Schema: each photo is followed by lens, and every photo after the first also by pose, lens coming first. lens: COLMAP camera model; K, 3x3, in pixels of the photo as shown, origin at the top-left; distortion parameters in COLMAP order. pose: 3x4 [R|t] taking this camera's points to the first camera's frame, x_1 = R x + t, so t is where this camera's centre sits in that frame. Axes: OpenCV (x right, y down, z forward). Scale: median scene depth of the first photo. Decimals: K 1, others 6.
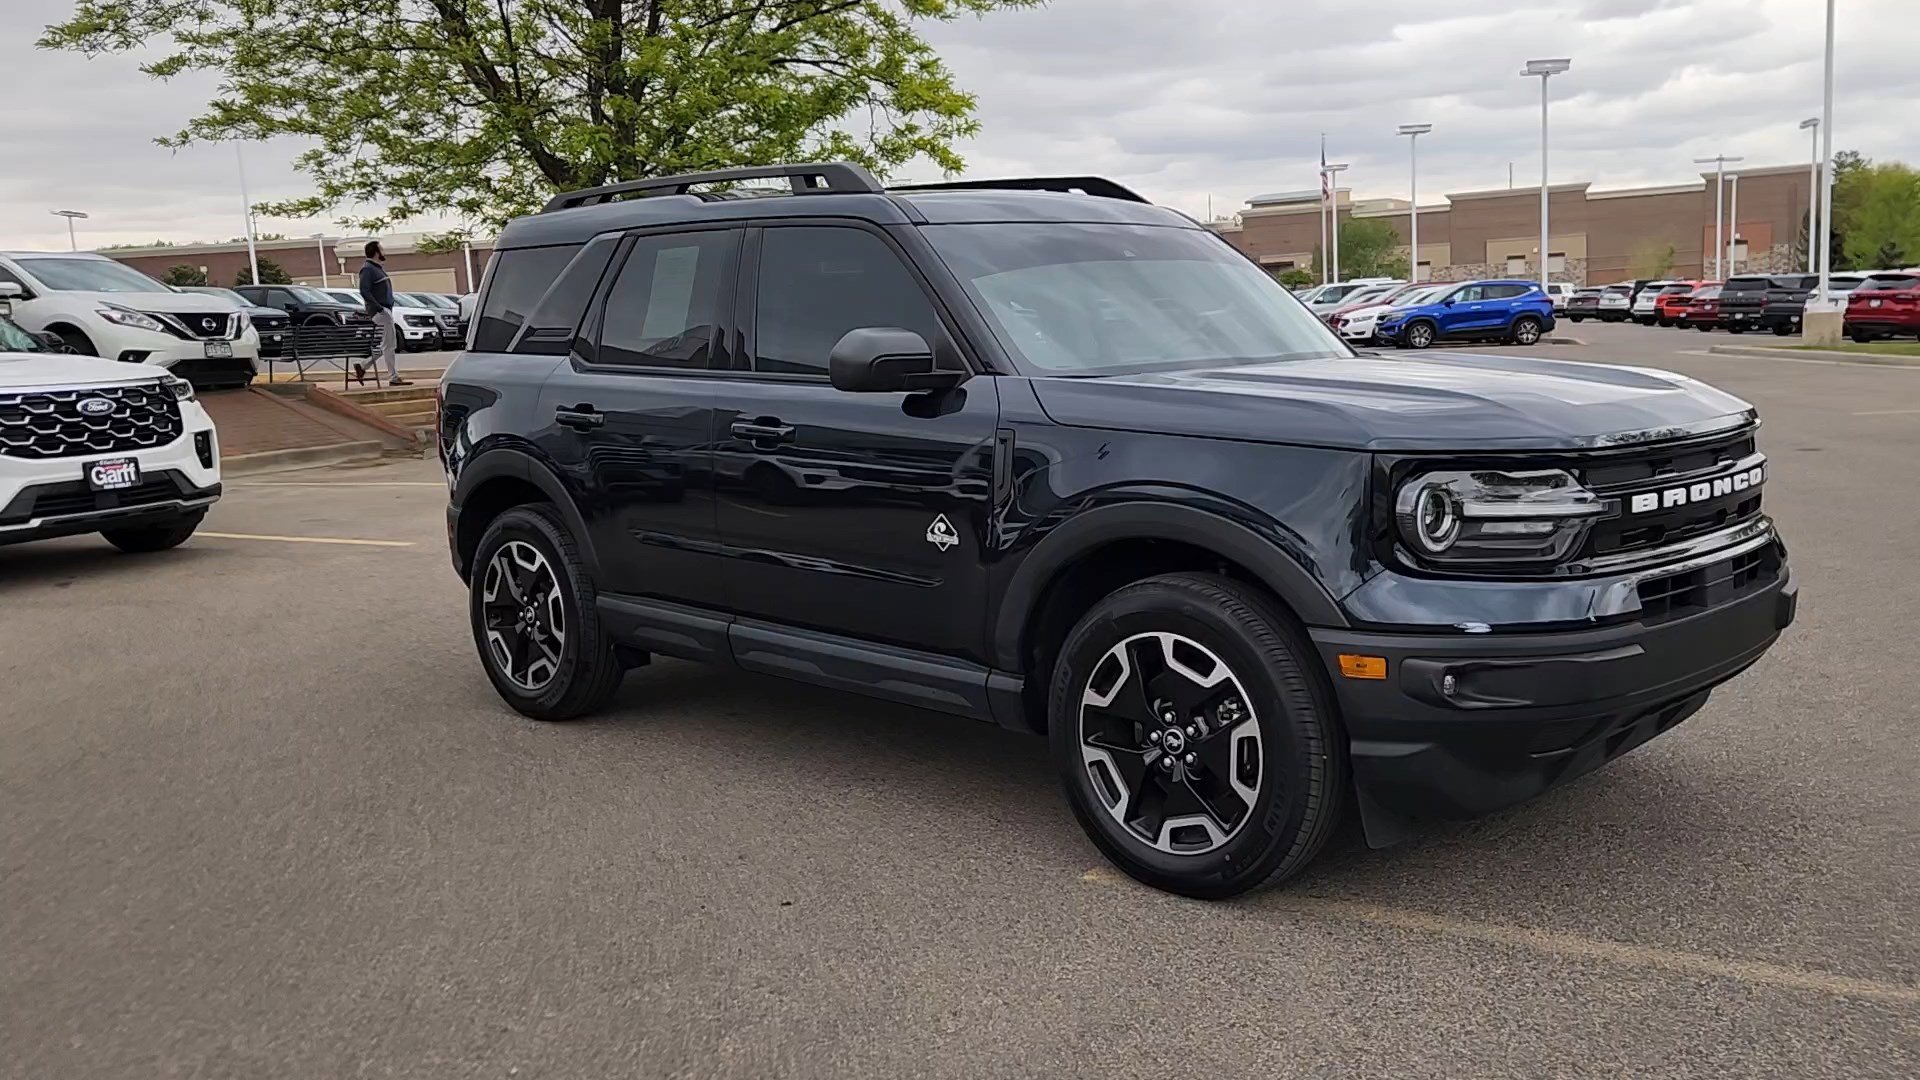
lens RADIAL K [[1663.0, 0, 950.7], [0, 1663.0, 541.1], [0, 0, 1]] dist [0.038692, -0.025048]
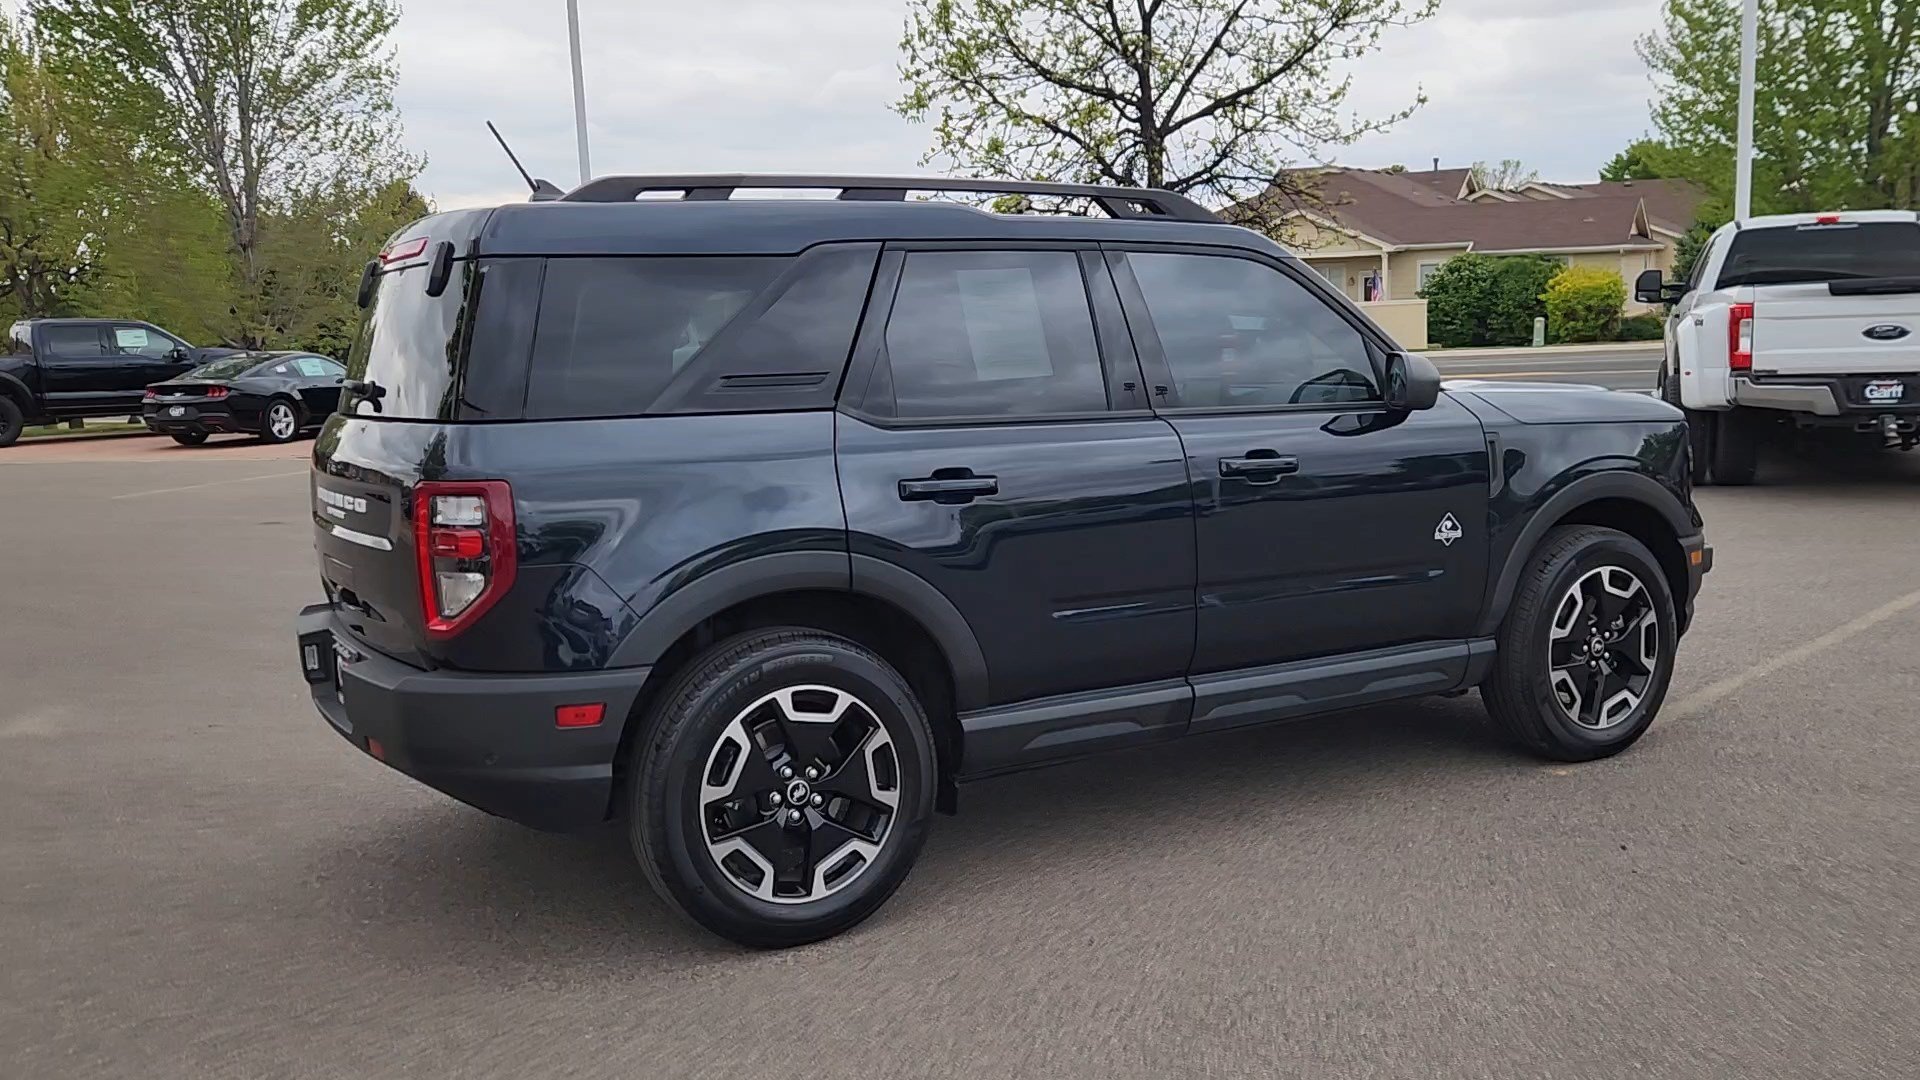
lens RADIAL K [[1663.0, 0, 948.8], [0, 1663.0, 546.9], [0, 0, 1]] dist [0.038692, -0.025048]
pose [[0.269364, -0.103244, 0.957488, -0.905462], [0.159448, 0.985296, 0.061386, -0.089576], [-0.949747, 0.136134, 0.281865, 0.760746]]
